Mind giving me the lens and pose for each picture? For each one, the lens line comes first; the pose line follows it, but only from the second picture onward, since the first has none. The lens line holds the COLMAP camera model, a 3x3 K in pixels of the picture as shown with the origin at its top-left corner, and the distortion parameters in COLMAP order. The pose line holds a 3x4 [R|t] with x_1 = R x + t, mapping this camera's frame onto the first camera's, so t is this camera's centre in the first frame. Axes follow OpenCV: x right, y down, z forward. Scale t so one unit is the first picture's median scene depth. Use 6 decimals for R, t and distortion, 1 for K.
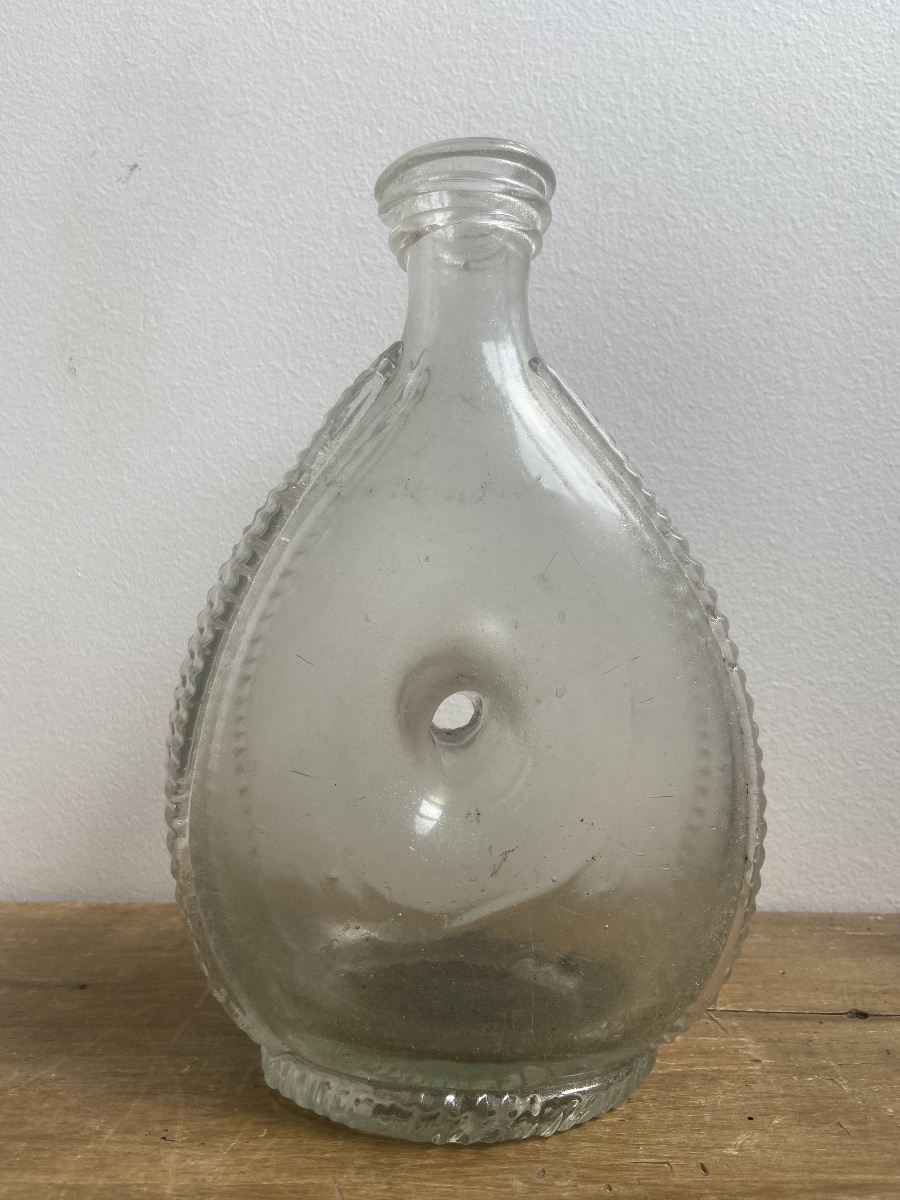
lens RADIAL K [[1033.3, 0, 442.4], [0, 1033.3, 593.4], [0, 0, 1]] dist [0.038201, -0.105120]
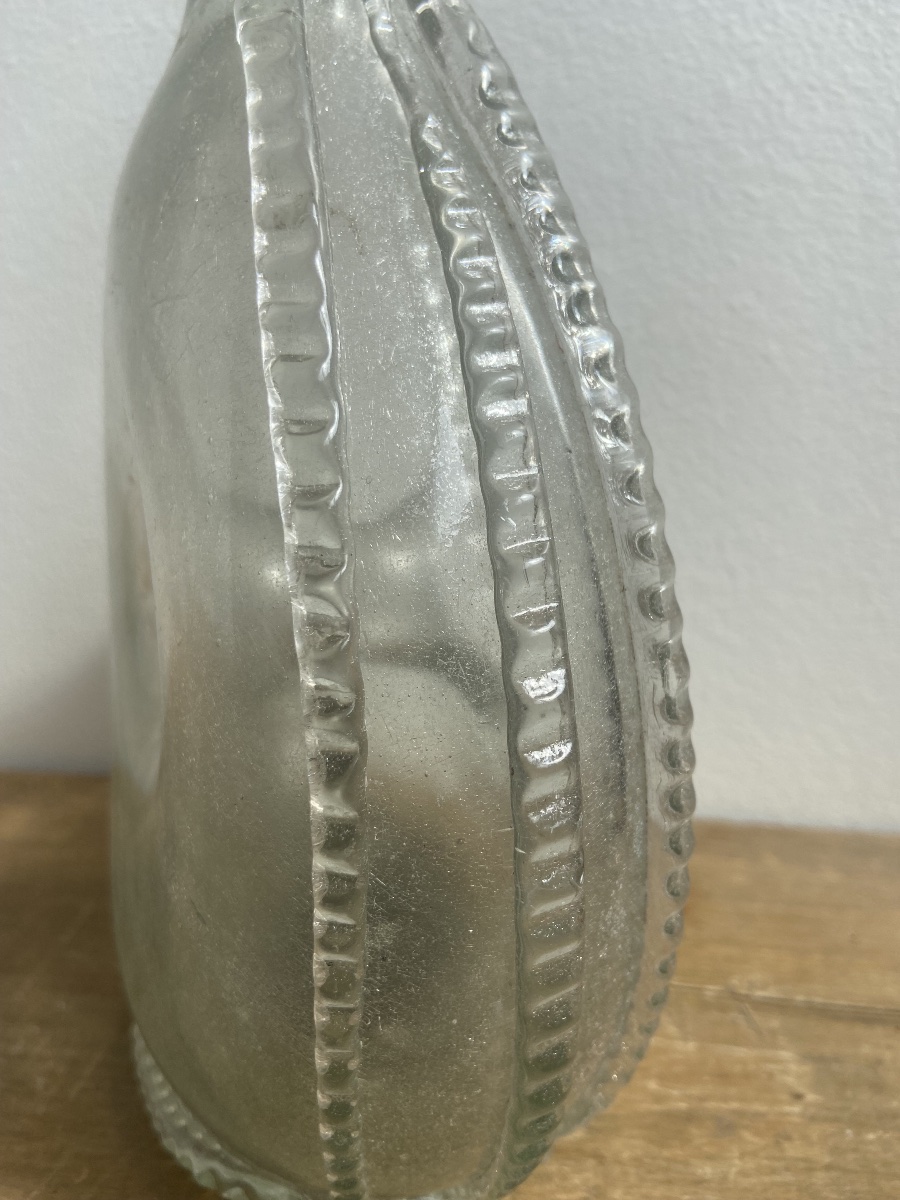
lens RADIAL K [[1033.3, 0, 439.7], [0, 1033.3, 646.5], [0, 0, 1]] dist [0.038201, -0.105120]
pose [[0.995067, 0.037519, -0.091842, 0.092838], [-0.010337, 0.959902, 0.280147, -0.031498], [0.098670, -0.277815, 0.955554, 0.314738]]
